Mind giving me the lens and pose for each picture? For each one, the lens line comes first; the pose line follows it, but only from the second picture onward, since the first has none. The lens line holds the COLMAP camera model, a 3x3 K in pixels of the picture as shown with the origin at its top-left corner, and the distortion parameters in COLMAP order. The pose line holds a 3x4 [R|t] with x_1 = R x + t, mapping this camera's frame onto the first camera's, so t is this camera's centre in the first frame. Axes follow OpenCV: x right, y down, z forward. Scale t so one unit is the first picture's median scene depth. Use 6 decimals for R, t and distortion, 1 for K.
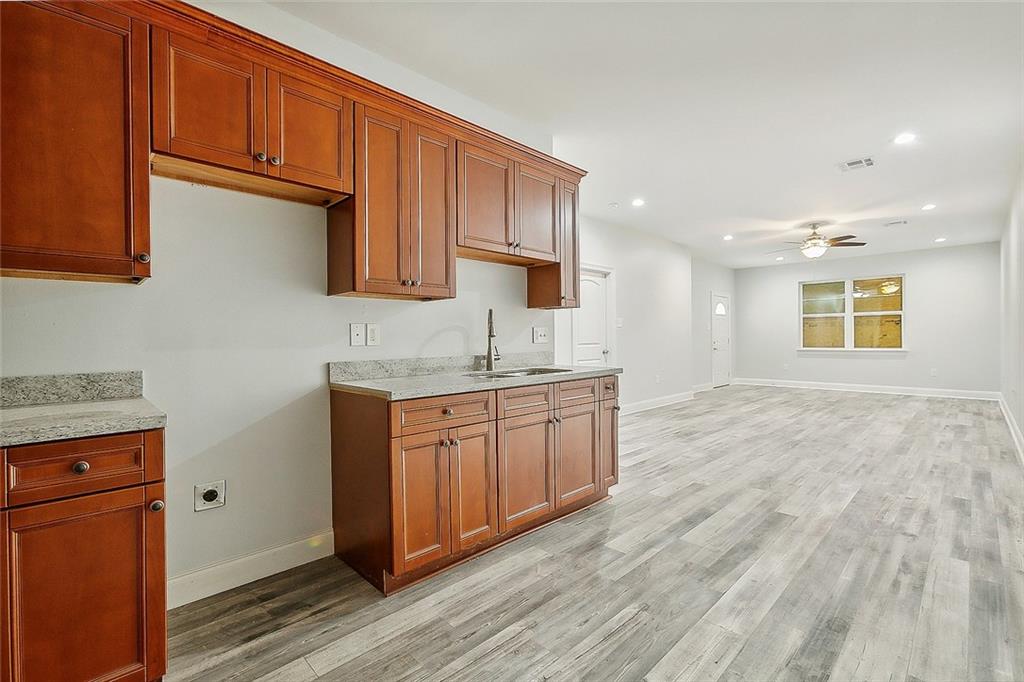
lens RADIAL K [[438.7, 0, 512.7], [0, 438.7, 339.0], [0, 0, 1]] dist [-0.006059, 0.001421]
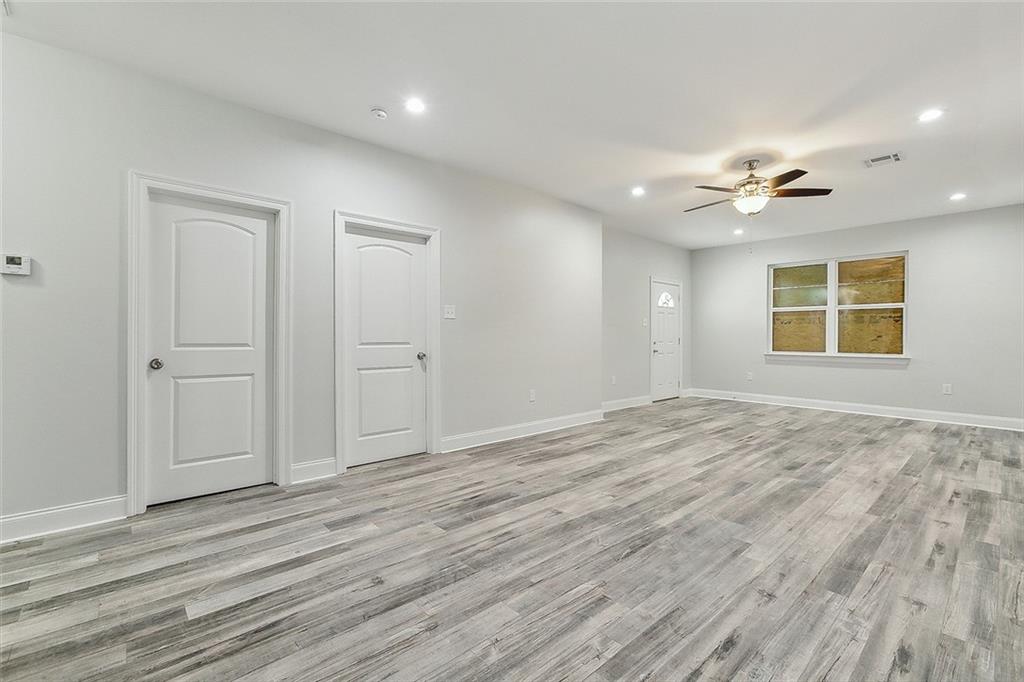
lens RADIAL K [[438.7, 0, 507.8], [0, 438.7, 338.8], [0, 0, 1]] dist [-0.006059, 0.001421]
pose [[0.999151, 0.012435, -0.039269, 0.299487], [-0.012208, 0.999907, 0.006007, -0.001378], [0.039340, -0.005523, 0.999211, 0.284190]]
